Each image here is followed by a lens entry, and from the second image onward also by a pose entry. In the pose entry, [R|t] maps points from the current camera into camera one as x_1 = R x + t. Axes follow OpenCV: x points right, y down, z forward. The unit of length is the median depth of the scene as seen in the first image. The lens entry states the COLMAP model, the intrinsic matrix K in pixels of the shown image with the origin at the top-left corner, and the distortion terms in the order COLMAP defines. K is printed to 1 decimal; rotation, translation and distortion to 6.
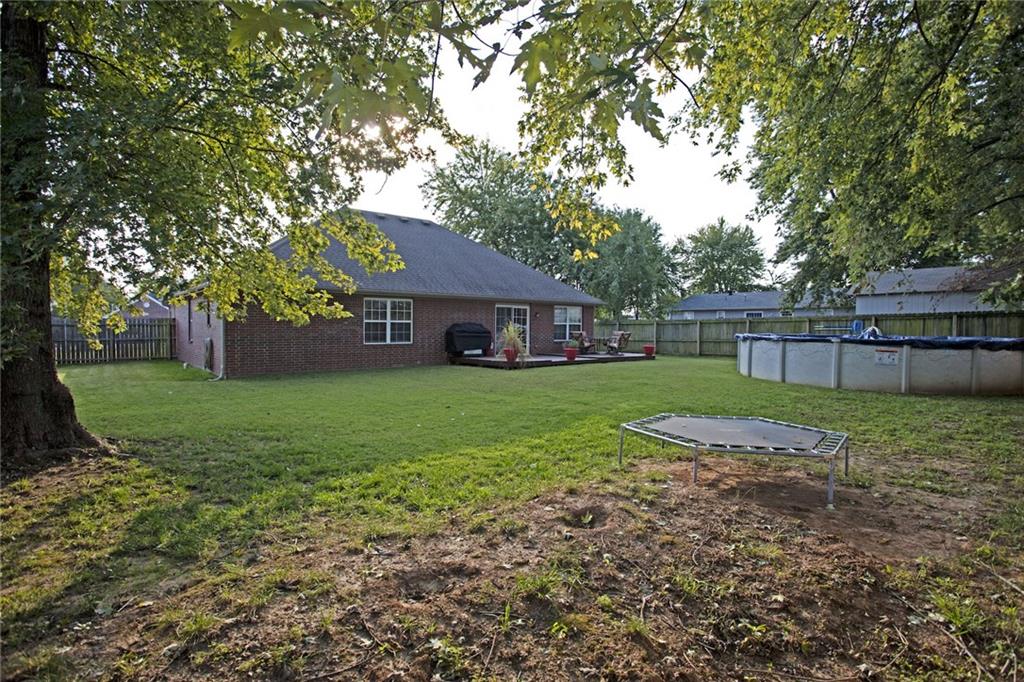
lens RADIAL K [[495.4, 0, 511.0], [0, 495.4, 339.2], [0, 0, 1]] dist [-0.038202, 0.006216]
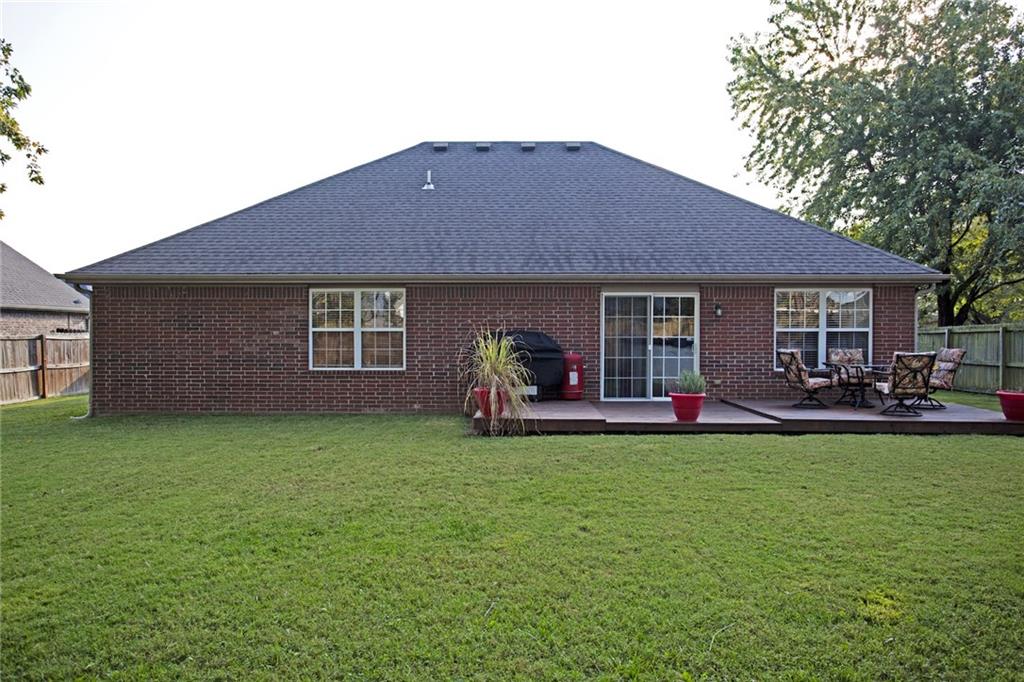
lens RADIAL K [[739.1, 0, 510.4], [0, 739.1, 342.5], [0, 0, 1]] dist [-0.031585, -0.001338]
pose [[0.762447, 0.000181, -0.647050, 0.397143], [-0.012855, 0.999807, -0.014868, -0.010636], [0.646922, 0.019654, 0.762302, 0.454072]]
